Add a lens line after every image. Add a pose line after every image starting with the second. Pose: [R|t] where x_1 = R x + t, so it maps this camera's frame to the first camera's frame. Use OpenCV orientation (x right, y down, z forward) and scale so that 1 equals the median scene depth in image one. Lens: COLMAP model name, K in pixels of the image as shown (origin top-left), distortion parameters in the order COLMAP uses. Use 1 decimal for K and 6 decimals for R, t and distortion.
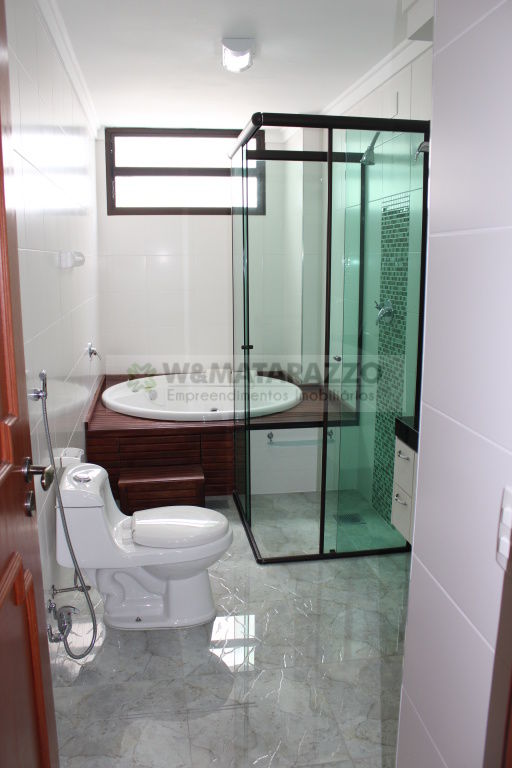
lens RADIAL K [[637.0, 0, 256.0], [0, 637.0, 384.0], [0, 0, 1]] dist [-0.163618, 0.142870]
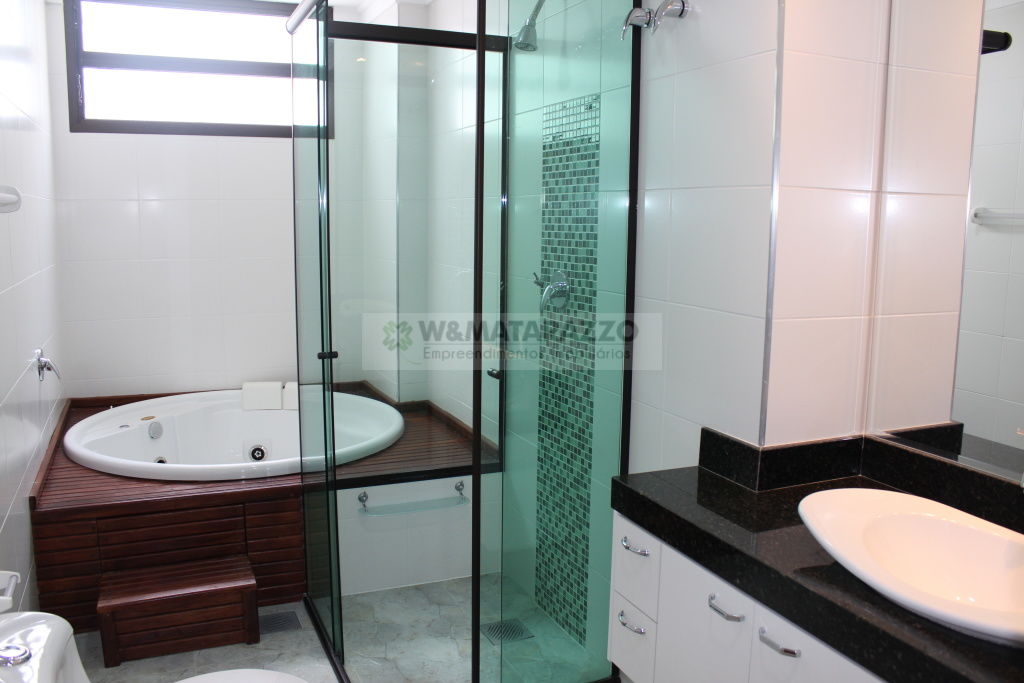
lens RADIAL K [[849.3, 0, 512.0], [0, 849.3, 341.5], [0, 0, 1]] dist [-0.163618, 0.142870]
pose [[0.967533, -0.024594, 0.251545, -0.039882], [0.036203, 0.998477, -0.041628, -0.029531], [-0.250138, 0.049383, 0.966950, 0.201775]]
